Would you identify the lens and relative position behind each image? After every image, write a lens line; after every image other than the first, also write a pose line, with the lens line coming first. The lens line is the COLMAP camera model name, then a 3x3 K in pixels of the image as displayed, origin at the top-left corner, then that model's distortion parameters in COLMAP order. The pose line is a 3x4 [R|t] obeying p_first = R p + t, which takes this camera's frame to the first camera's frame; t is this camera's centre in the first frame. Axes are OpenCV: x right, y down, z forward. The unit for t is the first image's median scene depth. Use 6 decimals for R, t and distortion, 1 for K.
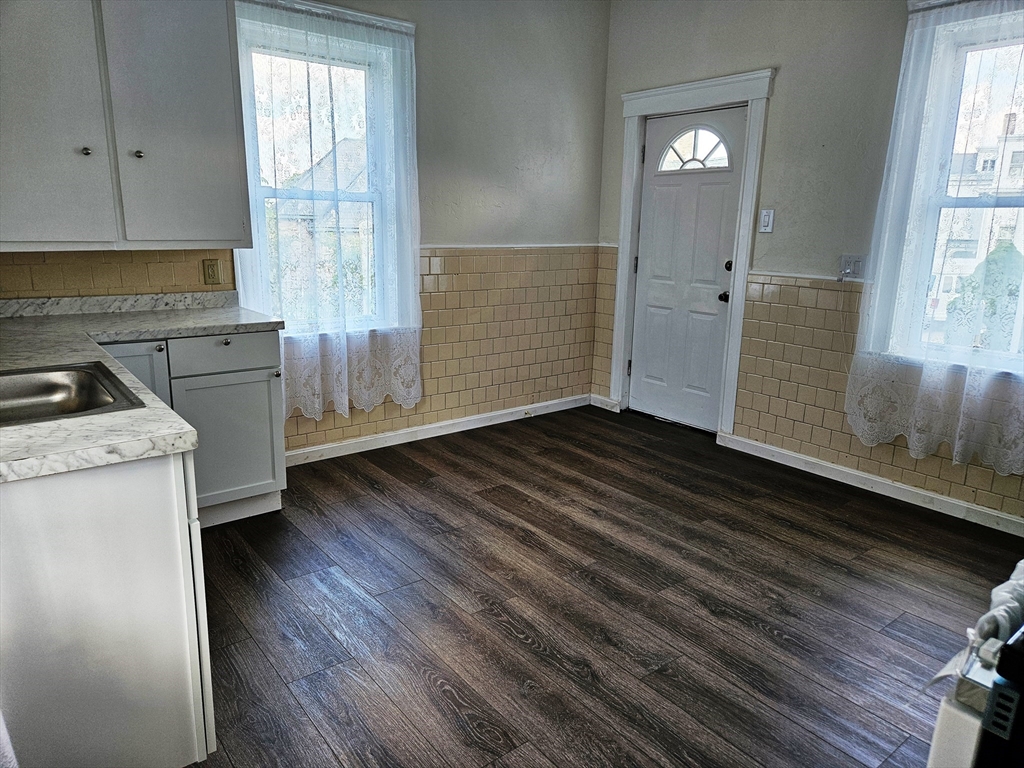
lens RADIAL K [[695.2, 0, 509.8], [0, 695.2, 378.0], [0, 0, 1]] dist [0.078271, -0.074304]
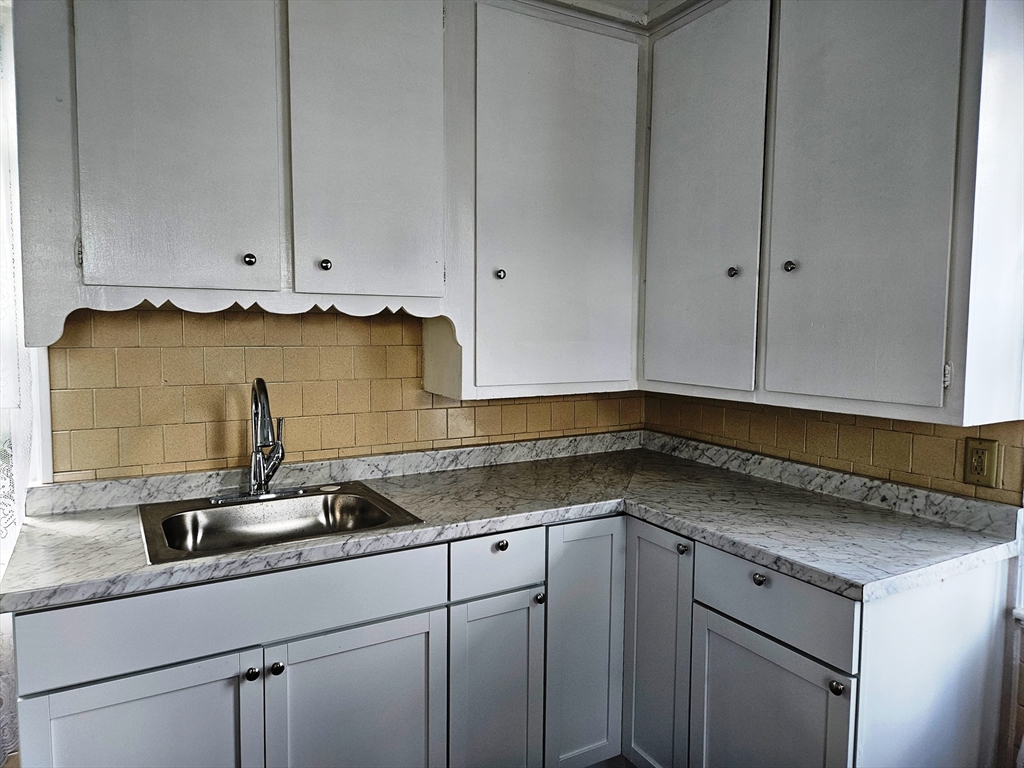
lens RADIAL K [[682.1, 0, 511.2], [0, 682.1, 380.6], [0, 0, 1]] dist [0.074216, -0.064823]
pose [[-0.141783, 0.058632, -0.988160, 0.131283], [-0.227558, 0.969580, 0.090180, -0.176220], [0.963387, 0.237650, -0.124128, 0.713058]]
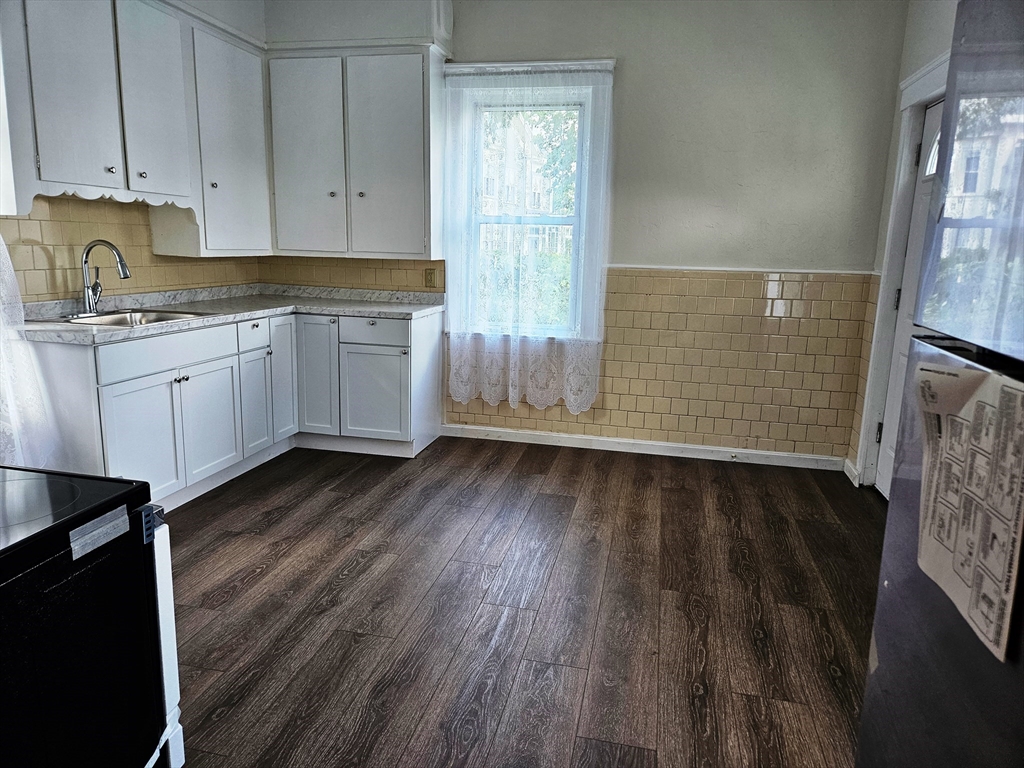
lens RADIAL K [[695.2, 0, 509.8], [0, 695.2, 378.0], [0, 0, 1]] dist [0.078271, -0.074304]
pose [[0.626731, 0.145270, -0.765575, 0.725715], [-0.186538, 0.981873, 0.033605, -0.034805], [0.756579, 0.121747, 0.642469, 0.274964]]
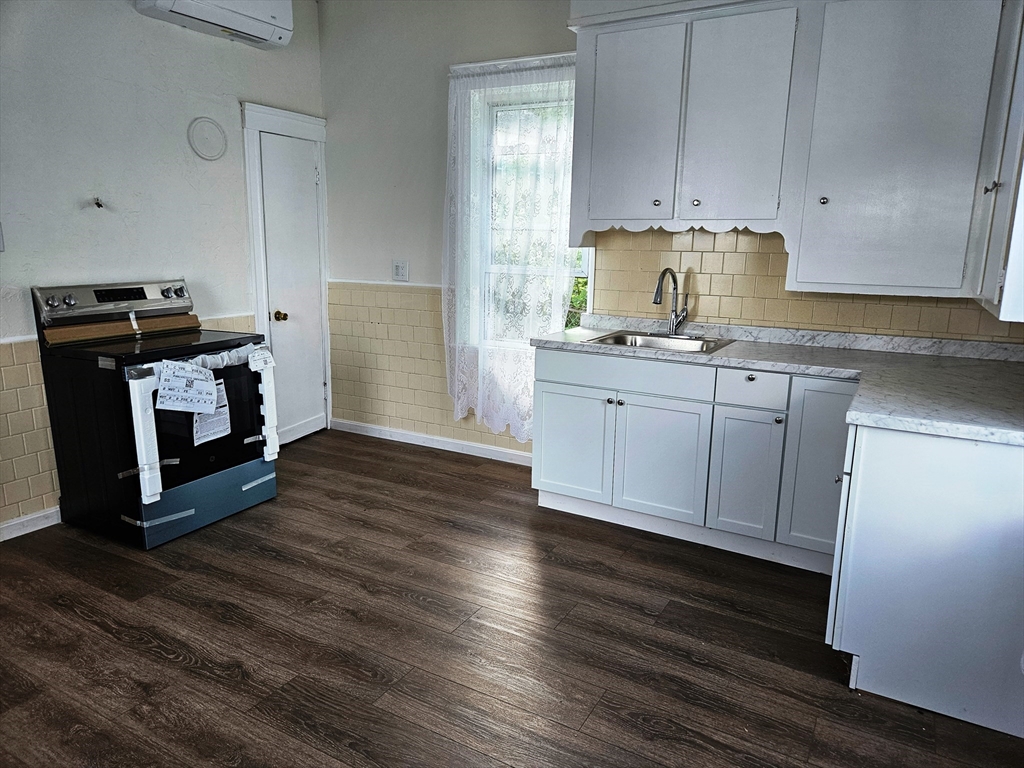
lens RADIAL K [[682.1, 0, 511.2], [0, 682.1, 380.6], [0, 0, 1]] dist [0.074216, -0.064823]
pose [[-0.929079, 0.038618, -0.367859, 0.204218], [-0.116137, 0.913783, 0.389247, -0.295373], [0.351175, 0.404363, -0.844492, 1.280571]]
